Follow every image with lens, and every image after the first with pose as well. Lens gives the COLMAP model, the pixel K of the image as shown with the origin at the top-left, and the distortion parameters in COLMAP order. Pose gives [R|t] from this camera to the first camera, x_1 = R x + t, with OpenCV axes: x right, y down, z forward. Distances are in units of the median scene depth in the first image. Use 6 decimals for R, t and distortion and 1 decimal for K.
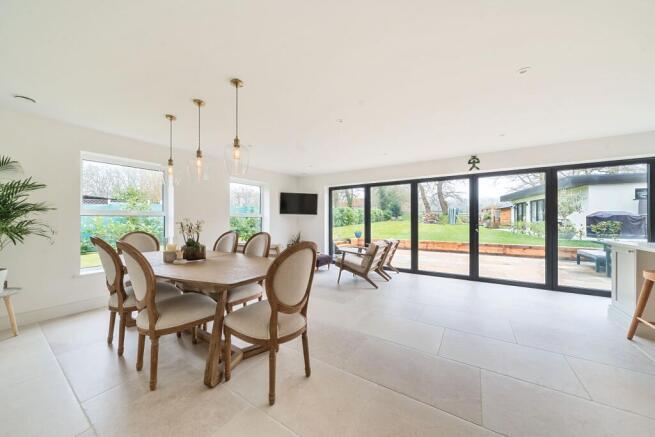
lens RADIAL K [[228.6, 0, 326.9], [0, 228.6, 217.4], [0, 0, 1]] dist [0.000135, 0.000001]
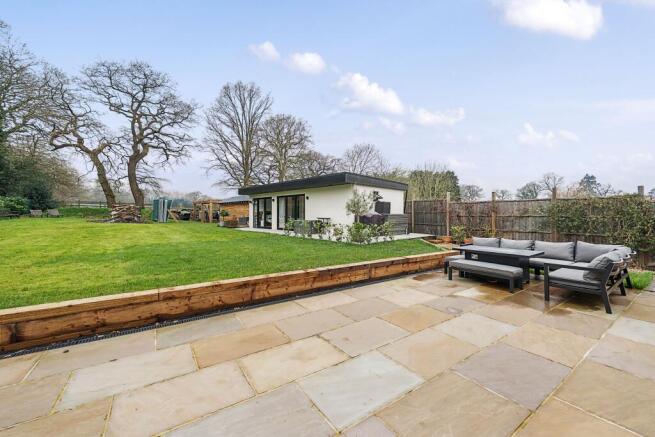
lens RADIAL K [[250.2, 0, 321.8], [0, 250.2, 216.0], [0, 0, 1]] dist [-0.006308, -0.000724]
pose [[0.385665, -0.007276, 0.922610, 0.045280], [-0.012589, 0.999834, 0.013147, -0.008130], [-0.922553, -0.016685, 0.385509, 0.389520]]
